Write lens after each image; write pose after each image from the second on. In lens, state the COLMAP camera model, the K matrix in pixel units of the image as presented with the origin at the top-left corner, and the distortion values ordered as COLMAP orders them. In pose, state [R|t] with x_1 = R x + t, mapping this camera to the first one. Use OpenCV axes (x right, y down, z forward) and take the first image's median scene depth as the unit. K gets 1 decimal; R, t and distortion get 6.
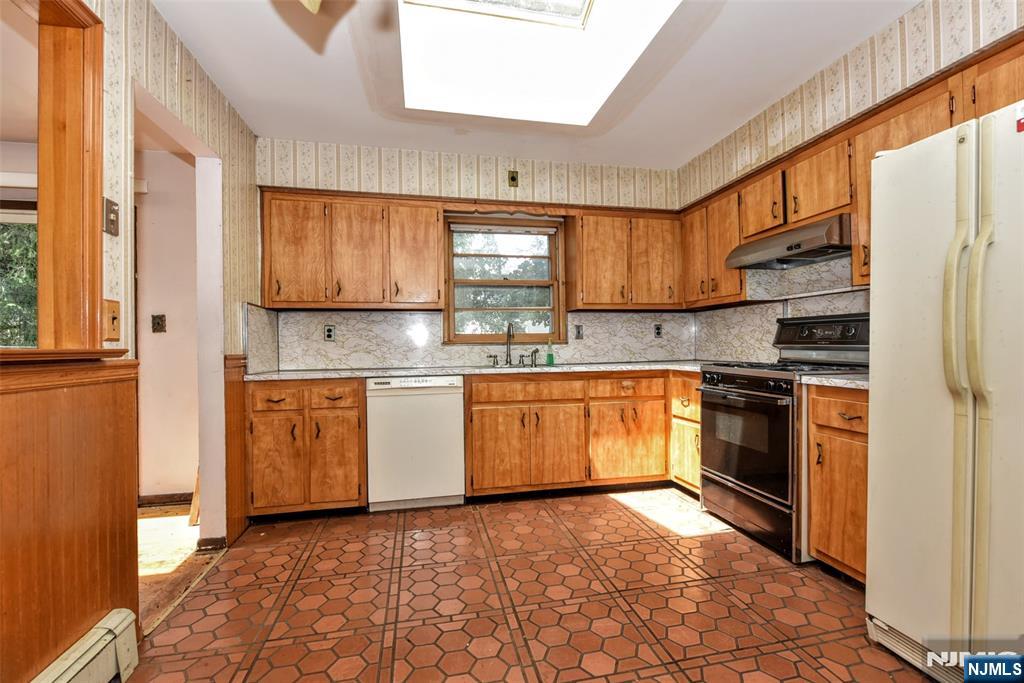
lens RADIAL K [[473.2, 0, 522.9], [0, 473.2, 342.5], [0, 0, 1]] dist [-0.009236, -0.001408]
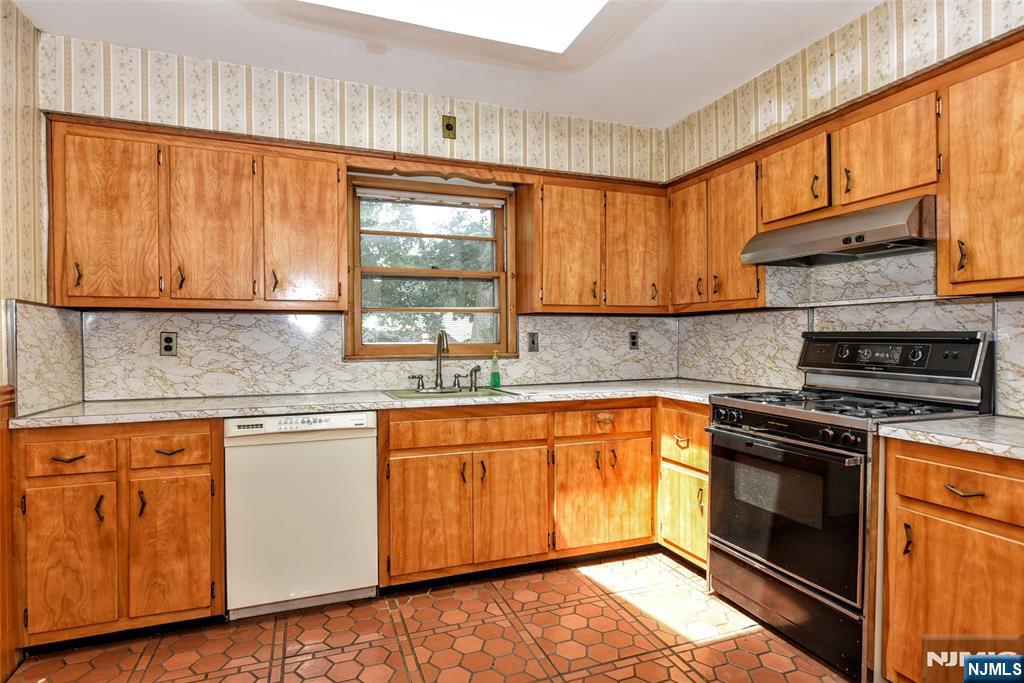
lens RADIAL K [[544.5, 0, 511.0], [0, 544.5, 342.5], [0, 0, 1]] dist [-0.006395, -0.000969]
pose [[0.990146, 0.007123, 0.139859, -0.045746], [-0.009028, 0.999875, 0.012993, -0.041497], [-0.139749, -0.014128, 0.990086, 0.204265]]
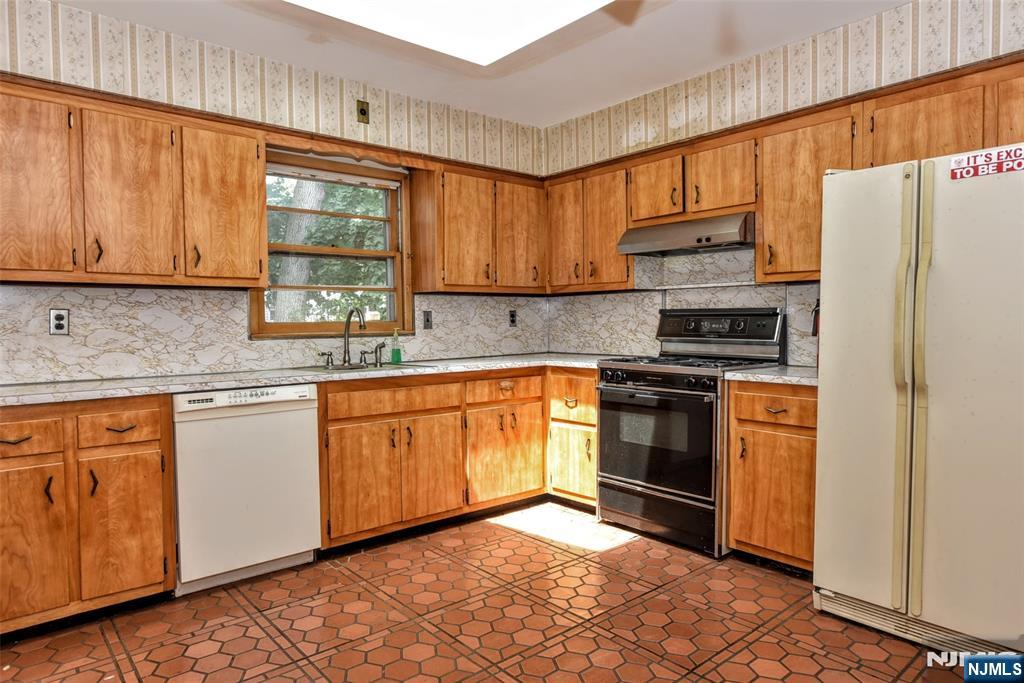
lens RADIAL K [[636.5, 0, 510.9], [0, 636.5, 341.3], [0, 0, 1]] dist [-0.006765, -0.000911]
pose [[0.882723, -0.011413, 0.469754, -0.324724], [-0.003498, 0.999518, 0.030859, -0.025284], [-0.469880, -0.028883, 0.882258, 0.014724]]
